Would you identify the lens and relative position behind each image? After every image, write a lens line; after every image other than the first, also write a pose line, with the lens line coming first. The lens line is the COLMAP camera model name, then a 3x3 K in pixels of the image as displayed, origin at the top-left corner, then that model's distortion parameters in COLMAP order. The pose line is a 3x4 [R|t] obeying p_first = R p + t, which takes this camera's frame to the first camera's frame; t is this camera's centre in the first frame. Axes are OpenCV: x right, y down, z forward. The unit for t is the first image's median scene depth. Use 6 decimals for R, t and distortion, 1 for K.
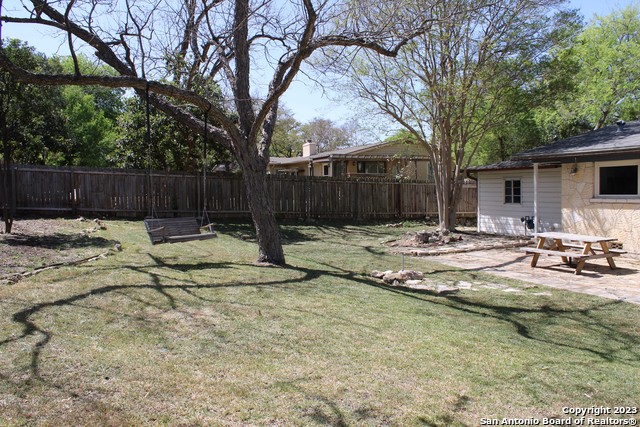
lens RADIAL K [[526.1, 0, 320.0], [0, 526.1, 213.5], [0, 0, 1]] dist [-0.157293, 0.137958]
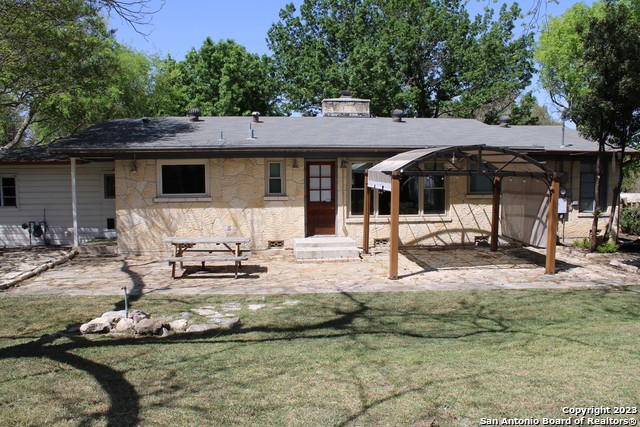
lens RADIAL K [[526.1, 0, 320.0], [0, 526.1, 213.5], [0, 0, 1]] dist [-0.157293, 0.137958]
pose [[0.317809, -0.046307, 0.947023, -0.278391], [0.042269, 0.998506, 0.034640, -0.021390], [-0.947212, 0.029021, 0.319292, 0.405011]]
